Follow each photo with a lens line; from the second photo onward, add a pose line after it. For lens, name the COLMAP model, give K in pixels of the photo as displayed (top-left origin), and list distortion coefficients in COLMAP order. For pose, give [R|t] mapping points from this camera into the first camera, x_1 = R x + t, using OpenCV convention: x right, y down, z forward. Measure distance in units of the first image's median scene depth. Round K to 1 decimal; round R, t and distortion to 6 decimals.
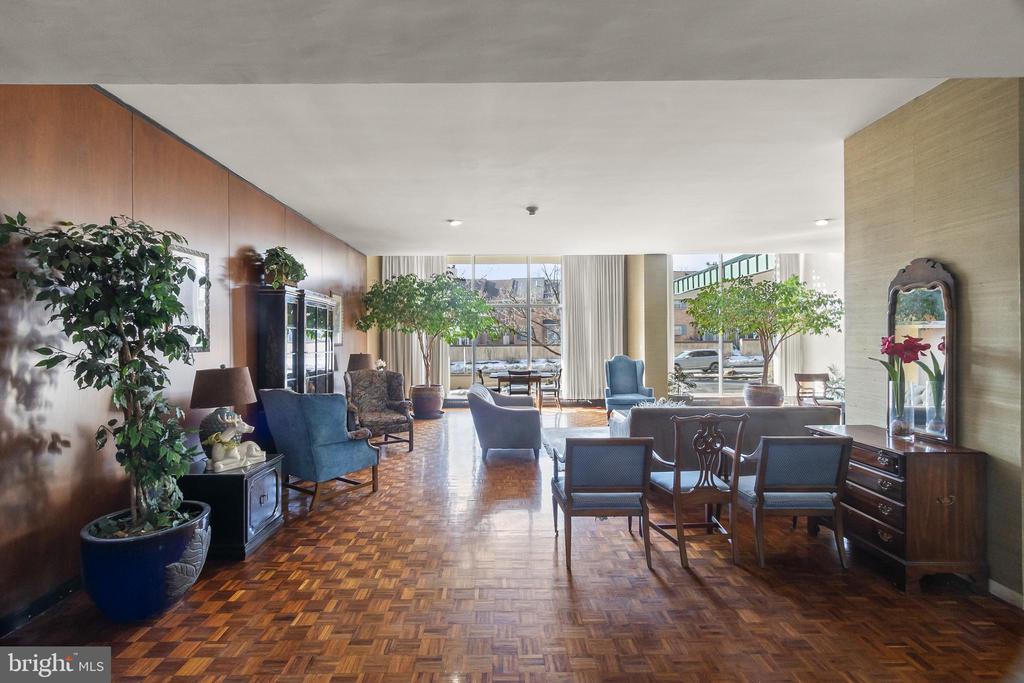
lens RADIAL K [[489.1, 0, 512.0], [0, 489.1, 341.5], [0, 0, 1]] dist [-0.001203, -0.000238]
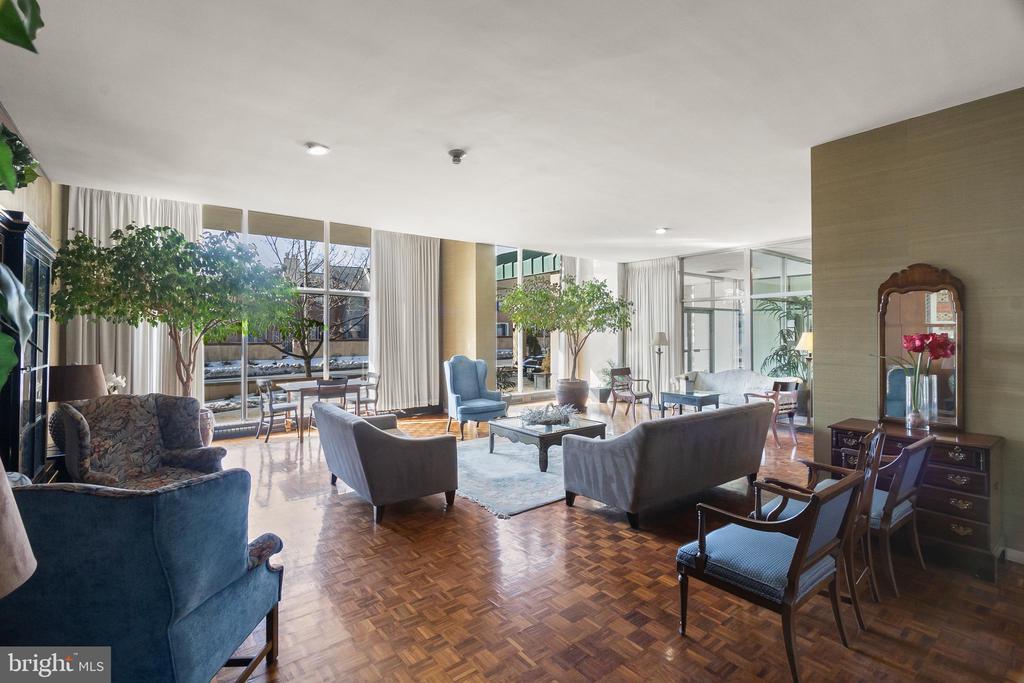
lens RADIAL K [[469.9, 0, 511.9], [0, 469.9, 333.8], [0, 0, 1]] dist [0.000167, 0.000093]
pose [[0.787787, 0.003595, 0.615937, -0.290844], [0.002900, 0.999950, -0.009545, -0.002223], [-0.615941, 0.009306, 0.787737, 0.379125]]
